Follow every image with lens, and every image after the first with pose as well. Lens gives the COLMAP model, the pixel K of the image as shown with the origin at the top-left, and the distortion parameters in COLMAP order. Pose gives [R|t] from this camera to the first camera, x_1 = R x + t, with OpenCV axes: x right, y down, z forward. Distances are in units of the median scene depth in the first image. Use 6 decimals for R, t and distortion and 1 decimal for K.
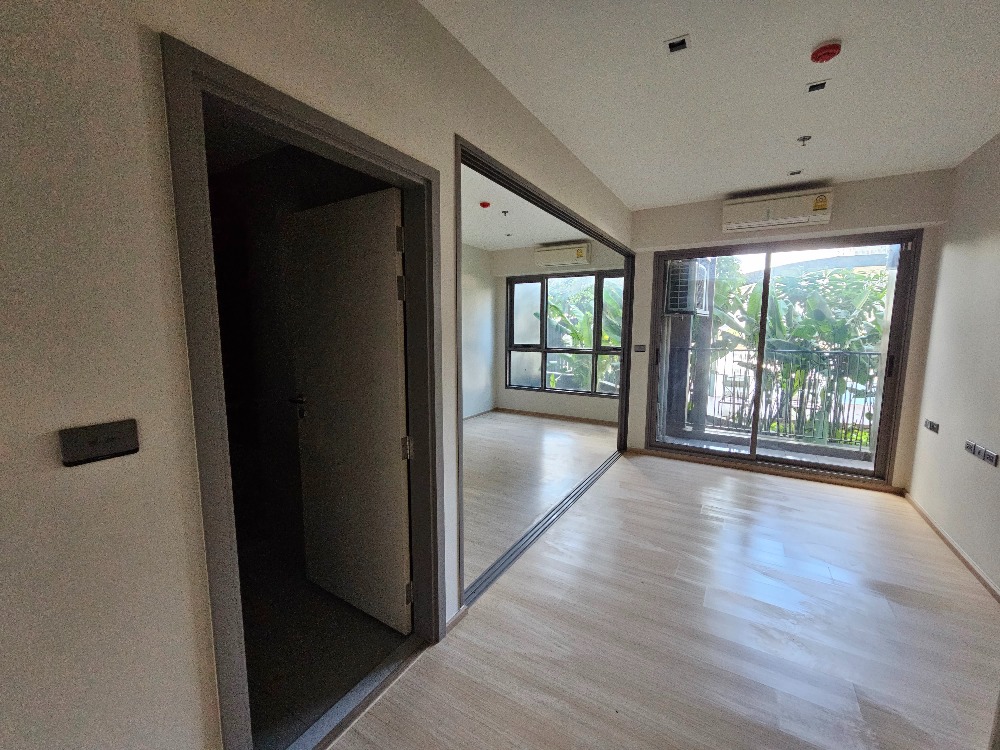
lens RADIAL K [[406.7, 0, 508.0], [0, 406.7, 371.0], [0, 0, 1]] dist [0.032911, 0.000145]
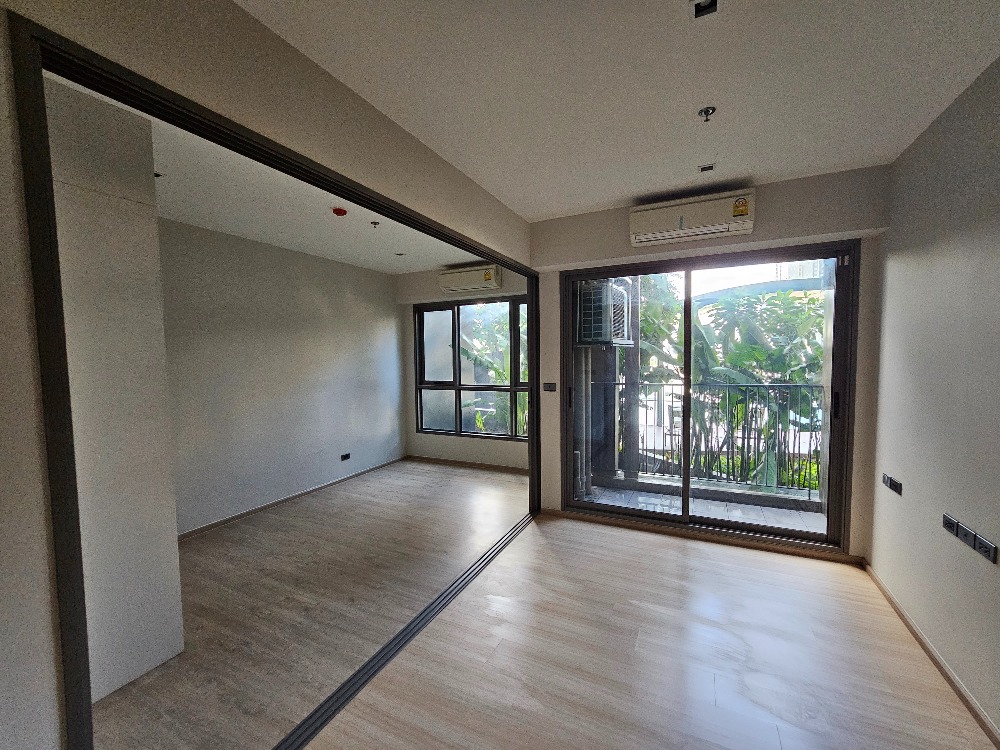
lens RADIAL K [[406.7, 0, 498.9], [0, 406.7, 377.7], [0, 0, 1]] dist [0.032911, 0.000145]
pose [[0.997409, -0.024997, 0.067453, 0.164143], [0.028604, 0.998182, -0.053052, -0.033119], [-0.066004, 0.054844, 0.996311, 0.185611]]
